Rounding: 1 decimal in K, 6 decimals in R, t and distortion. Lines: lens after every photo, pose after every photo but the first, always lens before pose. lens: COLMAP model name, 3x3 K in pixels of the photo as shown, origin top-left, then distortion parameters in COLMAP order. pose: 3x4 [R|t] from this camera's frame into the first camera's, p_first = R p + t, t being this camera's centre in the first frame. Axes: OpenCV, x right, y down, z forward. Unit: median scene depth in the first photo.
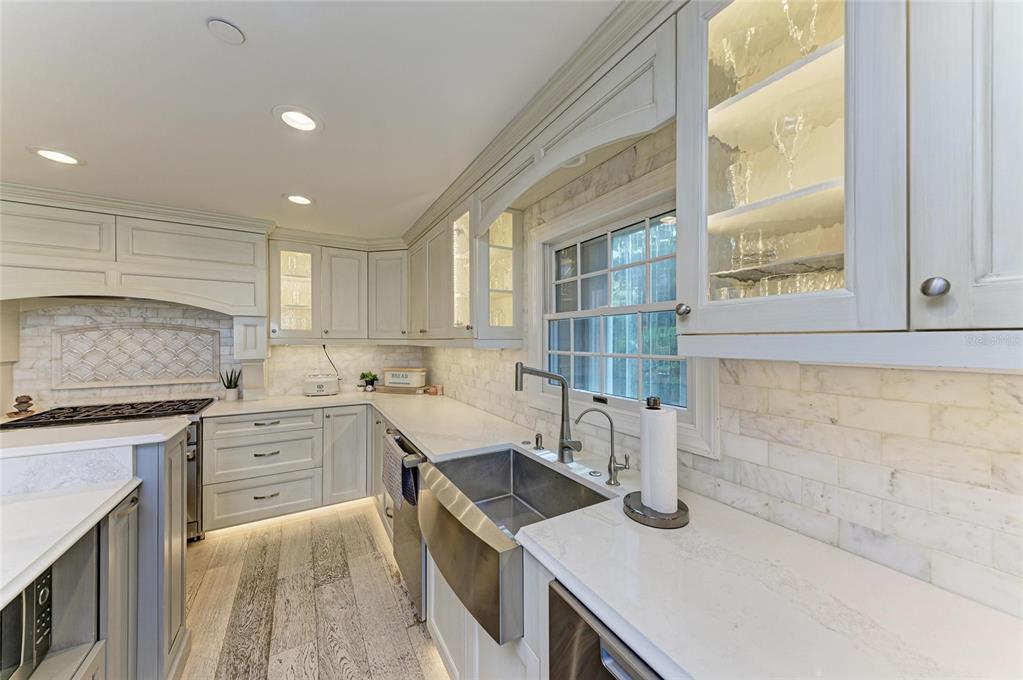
lens RADIAL K [[350.4, 0, 514.9], [0, 350.4, 339.4], [0, 0, 1]] dist [0.000759, -0.000041]
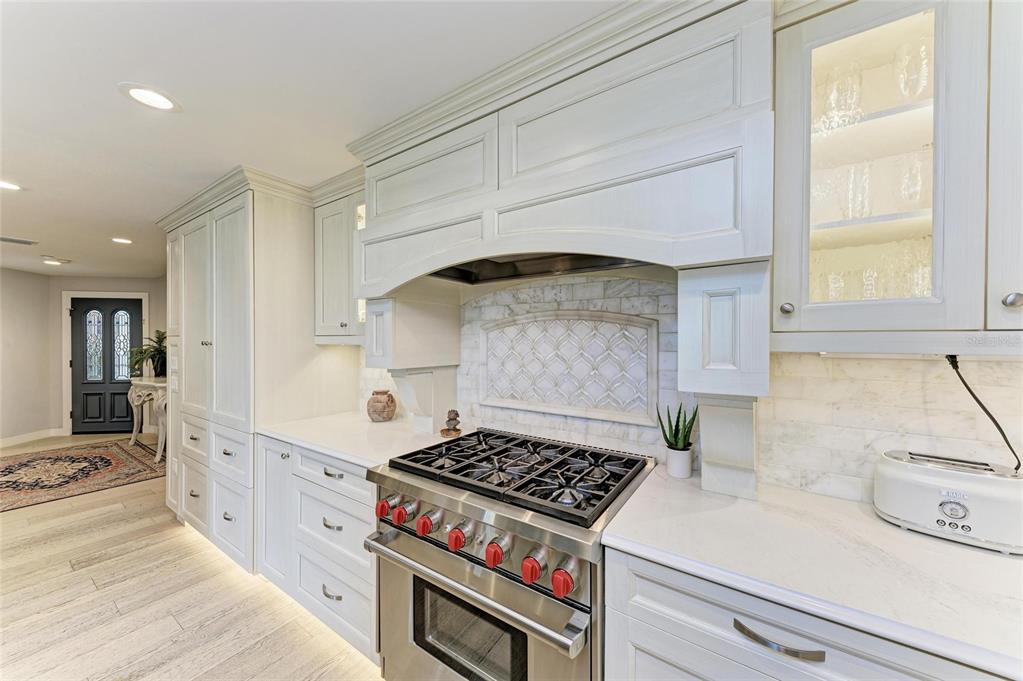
lens RADIAL K [[371.0, 0, 511.8], [0, 371.0, 344.4], [0, 0, 1]] dist [0.000099, 0.000020]
pose [[0.424737, 0.004788, -0.905304, -0.508424], [-0.003842, 0.999987, 0.003486, 0.009324], [0.905309, 0.001997, 0.424750, 0.654274]]
